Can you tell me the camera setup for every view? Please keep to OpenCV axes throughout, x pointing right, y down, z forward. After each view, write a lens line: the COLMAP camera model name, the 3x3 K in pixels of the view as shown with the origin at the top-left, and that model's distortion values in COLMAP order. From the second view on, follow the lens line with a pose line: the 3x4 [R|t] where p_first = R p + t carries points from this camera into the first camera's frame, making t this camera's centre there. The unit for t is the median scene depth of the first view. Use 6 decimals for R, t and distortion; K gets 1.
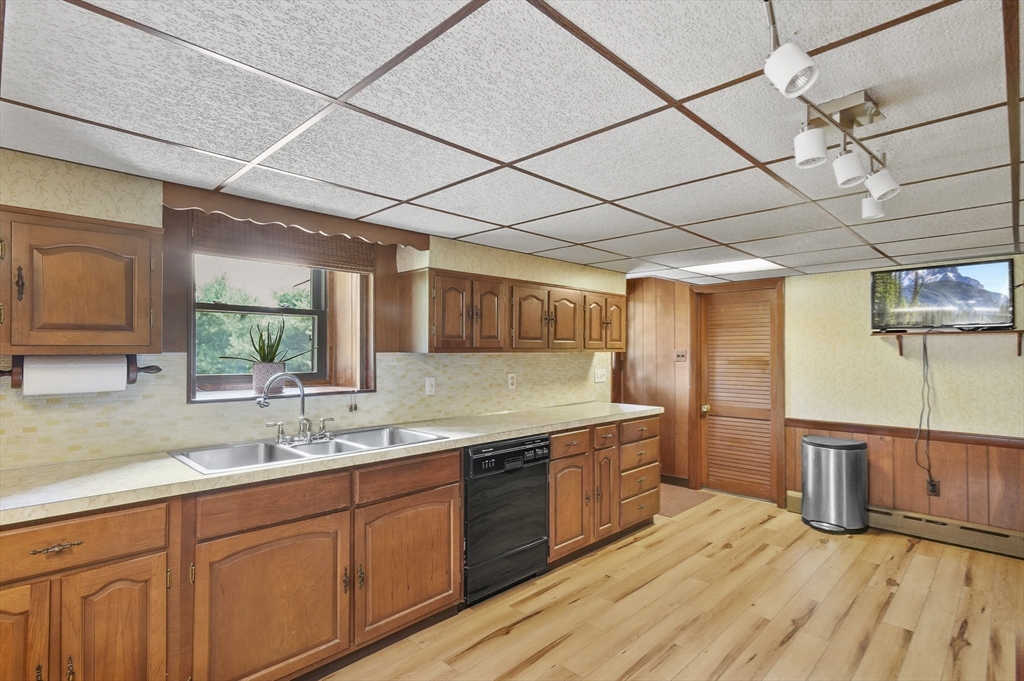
lens RADIAL K [[511.2, 0, 506.0], [0, 511.2, 343.9], [0, 0, 1]] dist [-0.008236, 0.004995]
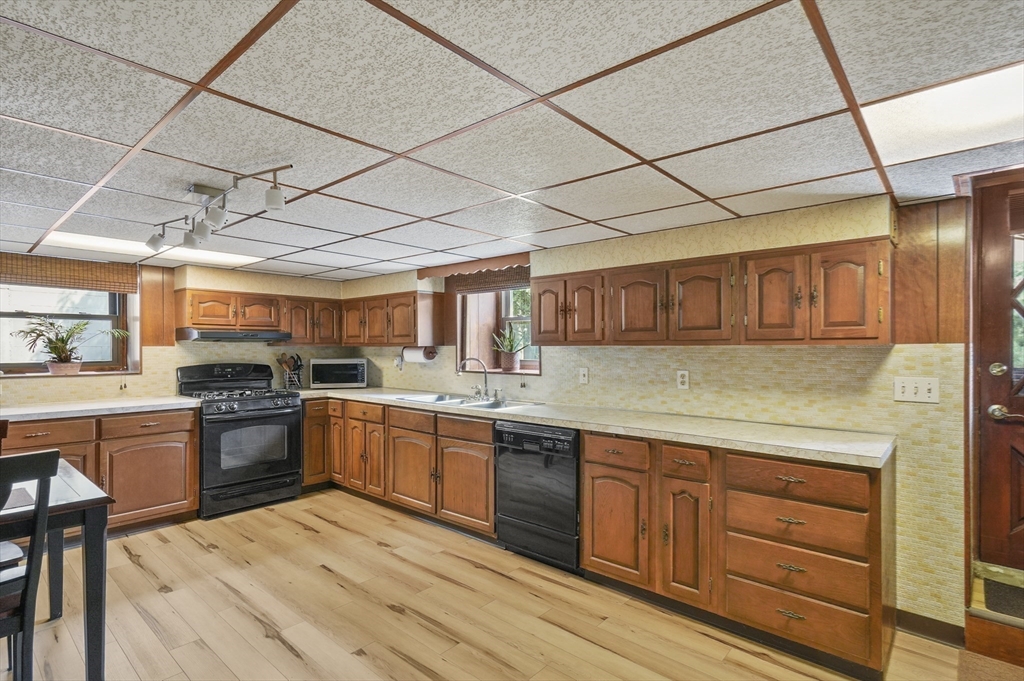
lens RADIAL K [[511.2, 0, 507.6], [0, 511.2, 348.8], [0, 0, 1]] dist [-0.008236, 0.004995]
pose [[0.051592, 0.001796, -0.998667, 0.943961], [0.012446, 0.999920, 0.002441, 0.018388], [0.998591, -0.012555, 0.051566, 0.758341]]
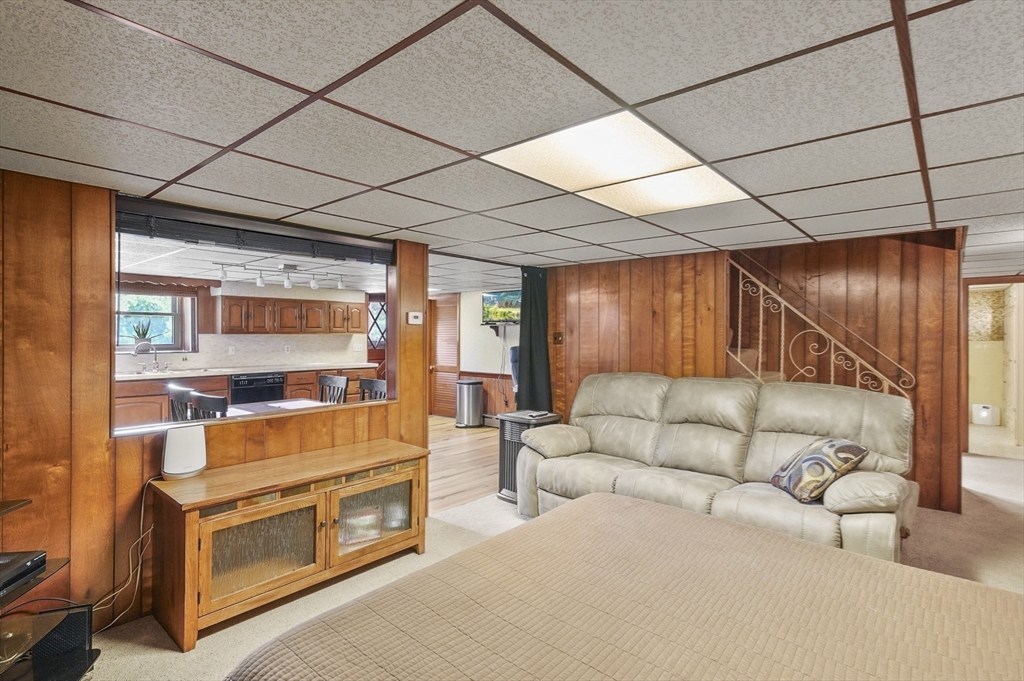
lens RADIAL K [[511.2, 0, 517.3], [0, 511.2, 335.4], [0, 0, 1]] dist [-0.008236, 0.004995]
pose [[0.997123, -0.000393, 0.075797, 0.823196], [-0.000598, 0.999915, 0.013043, -0.005350], [-0.075796, -0.013051, 0.997038, -1.108886]]
